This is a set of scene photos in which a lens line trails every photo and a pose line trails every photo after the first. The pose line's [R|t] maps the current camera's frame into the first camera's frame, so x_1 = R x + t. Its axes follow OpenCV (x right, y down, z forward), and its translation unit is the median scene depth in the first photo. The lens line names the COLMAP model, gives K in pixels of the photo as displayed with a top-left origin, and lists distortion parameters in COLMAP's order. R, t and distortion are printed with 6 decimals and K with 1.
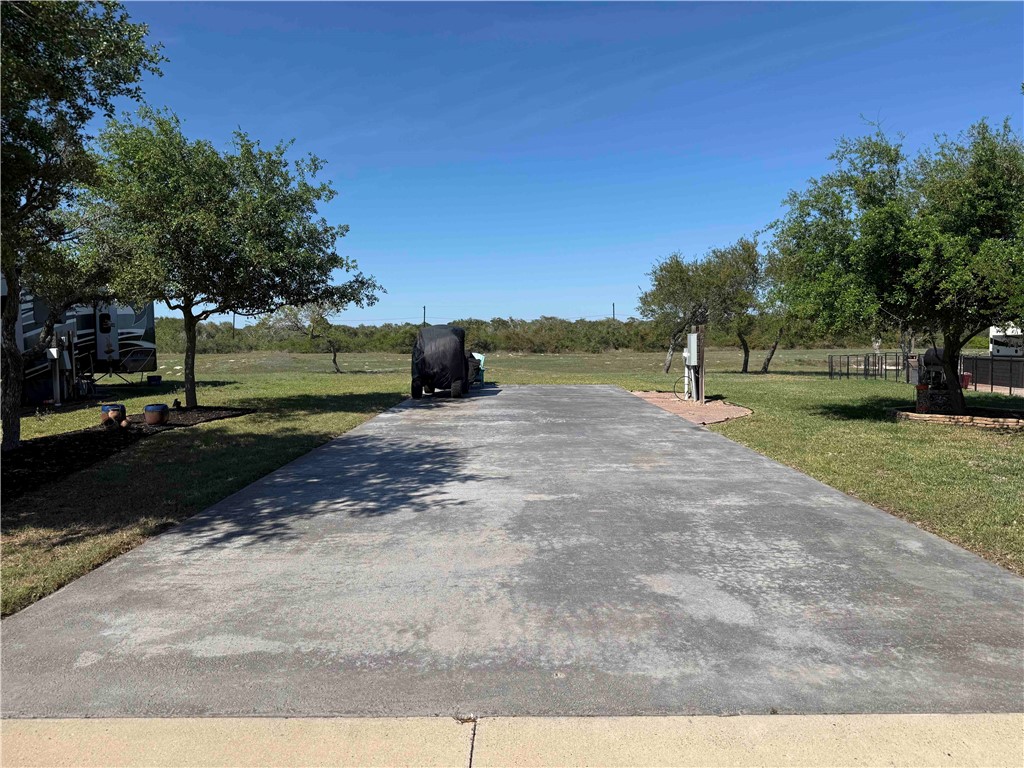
lens RADIAL K [[723.2, 0, 511.5], [0, 723.2, 394.8], [0, 0, 1]] dist [0.048148, -0.058719]
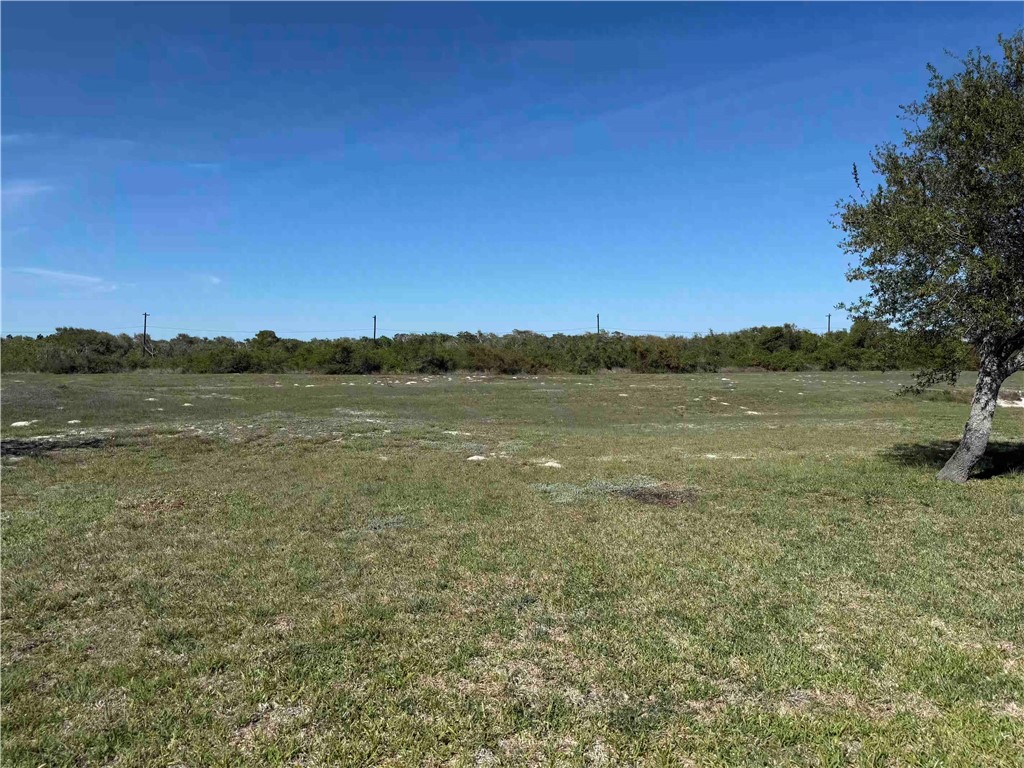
lens RADIAL K [[723.2, 0, 516.0], [0, 723.2, 407.3], [0, 0, 1]] dist [0.048148, -0.058719]
pose [[0.999031, 0.002847, 0.043926, 0.010182], [-0.002599, 0.999980, -0.005701, -0.017310], [-0.043942, 0.005582, 0.999019, 0.225580]]
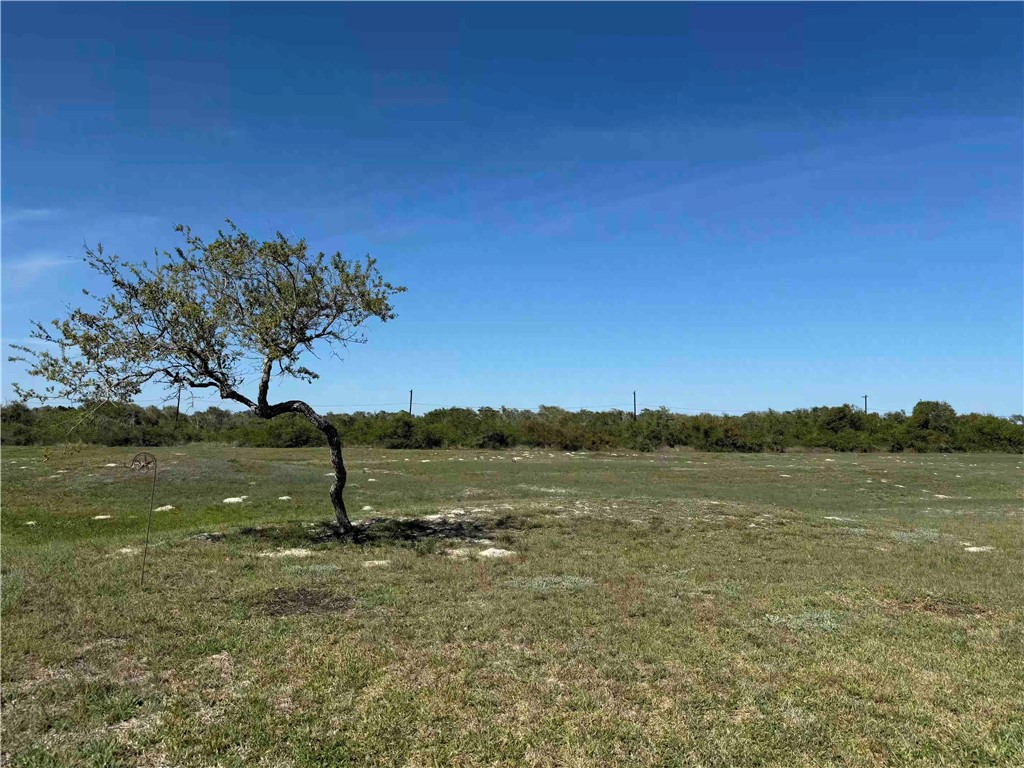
lens RADIAL K [[723.2, 0, 519.8], [0, 723.2, 373.5], [0, 0, 1]] dist [0.048148, -0.058719]
pose [[0.997689, 0.023515, 0.063748, -0.071487], [-0.013269, 0.987571, -0.156611, -0.017386], [-0.066639, 0.155403, 0.985601, 0.237552]]
